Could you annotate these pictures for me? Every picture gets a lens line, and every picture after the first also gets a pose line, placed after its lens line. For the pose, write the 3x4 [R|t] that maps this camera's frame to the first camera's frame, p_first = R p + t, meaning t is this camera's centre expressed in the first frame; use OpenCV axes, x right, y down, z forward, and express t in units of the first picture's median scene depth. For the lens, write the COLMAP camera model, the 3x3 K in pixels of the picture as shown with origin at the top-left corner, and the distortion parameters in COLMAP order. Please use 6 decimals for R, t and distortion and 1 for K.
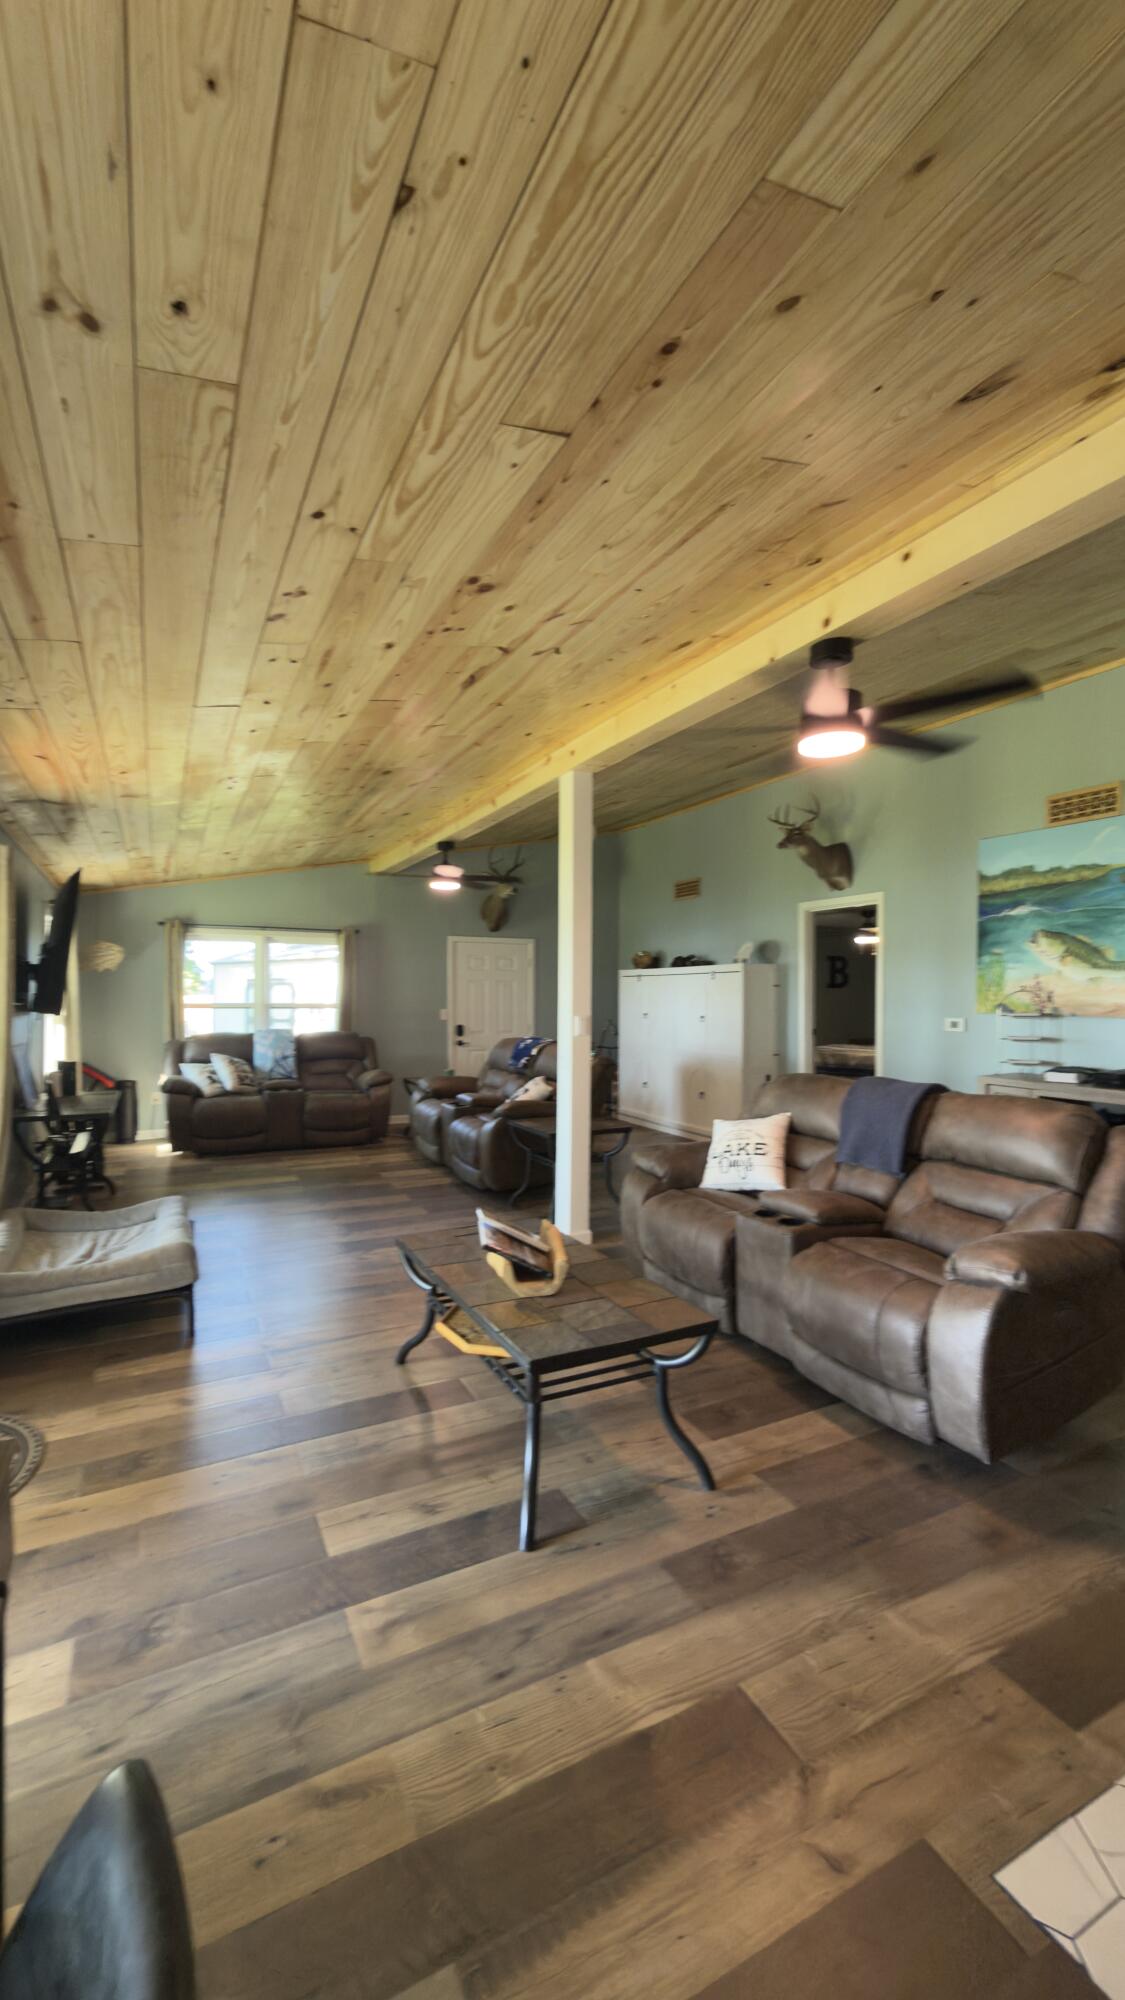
lens RADIAL K [[800.9, 0, 562.5], [0, 800.9, 1000.0], [0, 0, 1]] dist [0.001706, 0.000209]
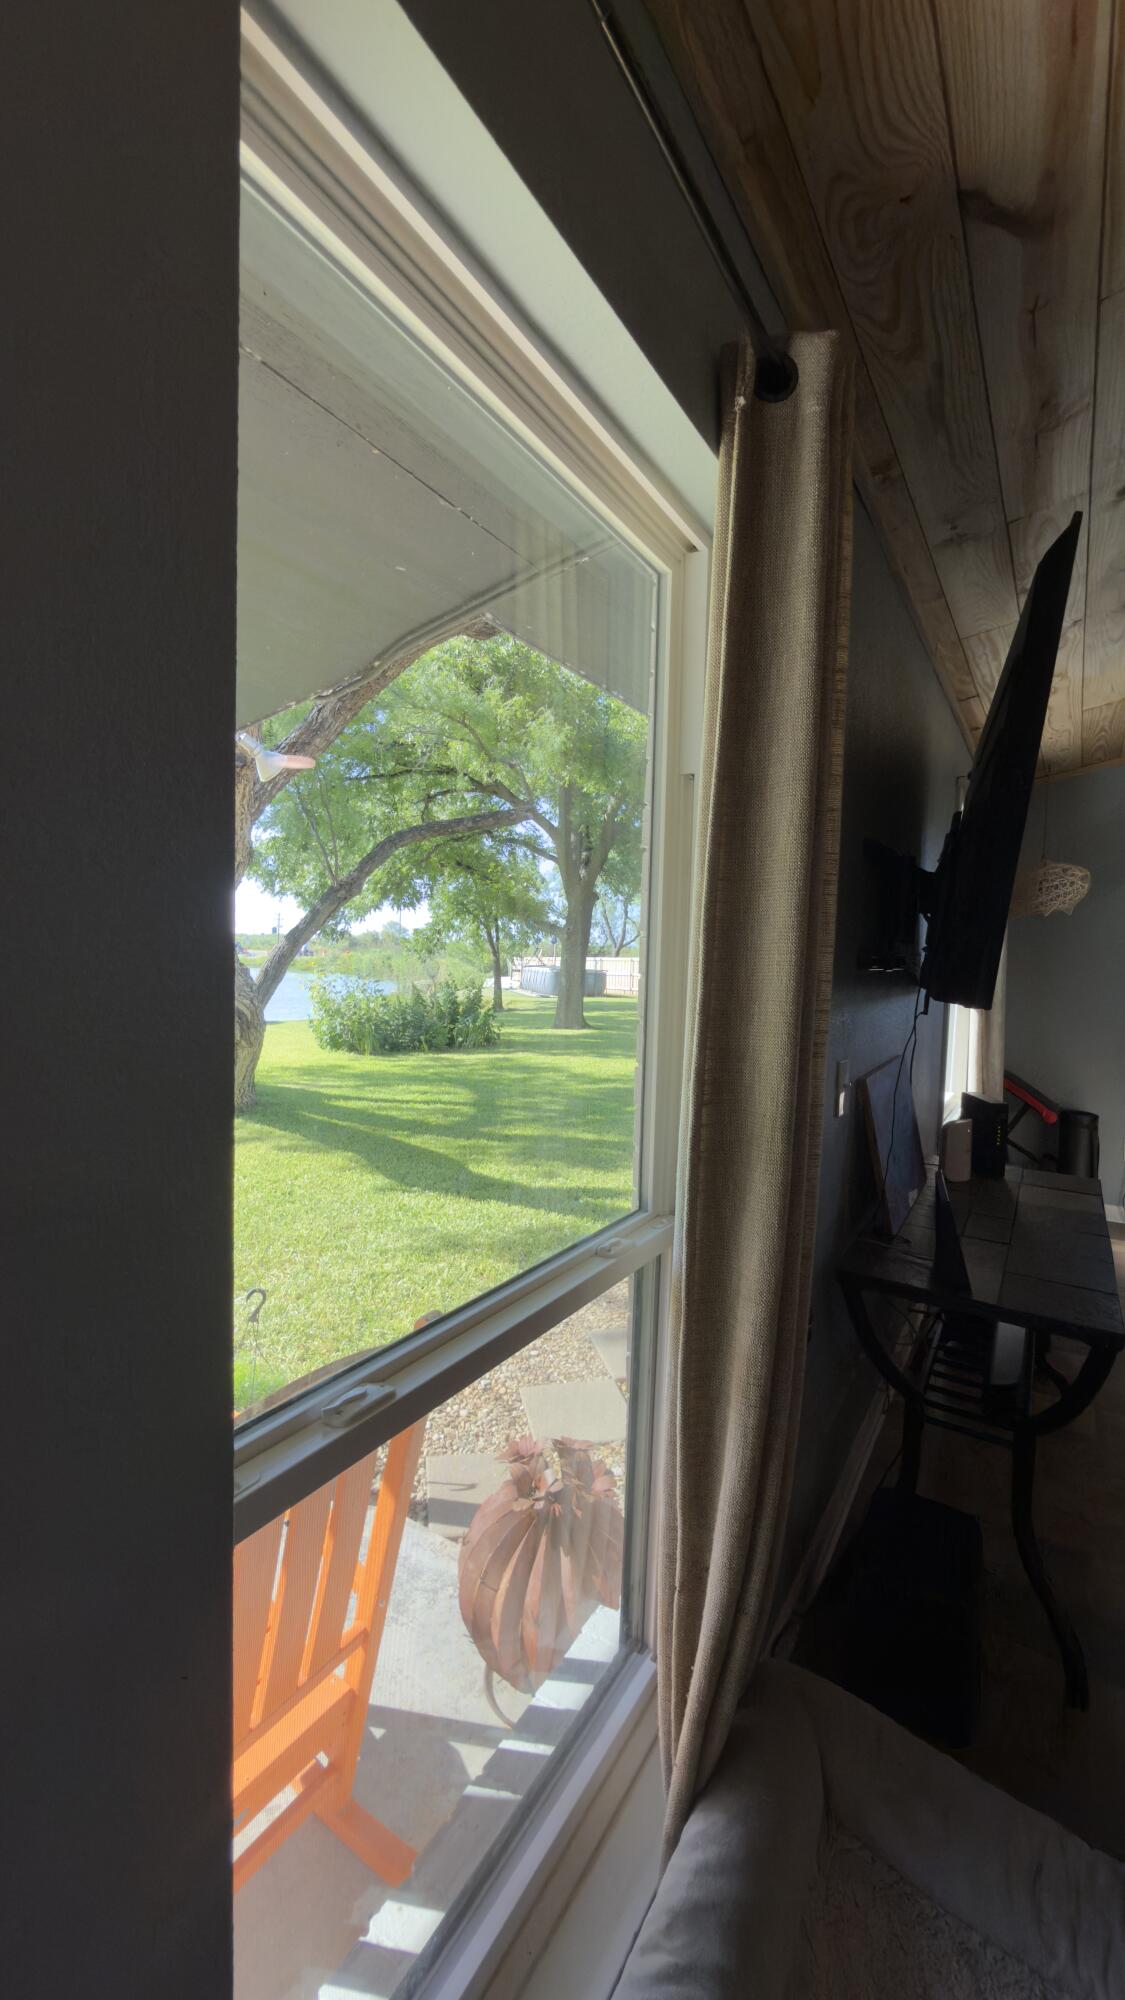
lens RADIAL K [[800.9, 0, 562.5], [0, 800.9, 1000.0], [0, 0, 1]] dist [0.001706, 0.000209]
pose [[0.511628, 0.051030, -0.857690, -0.276088], [-0.018525, 0.998658, 0.048367, 0.001480], [0.859007, -0.008857, 0.511887, 0.439591]]
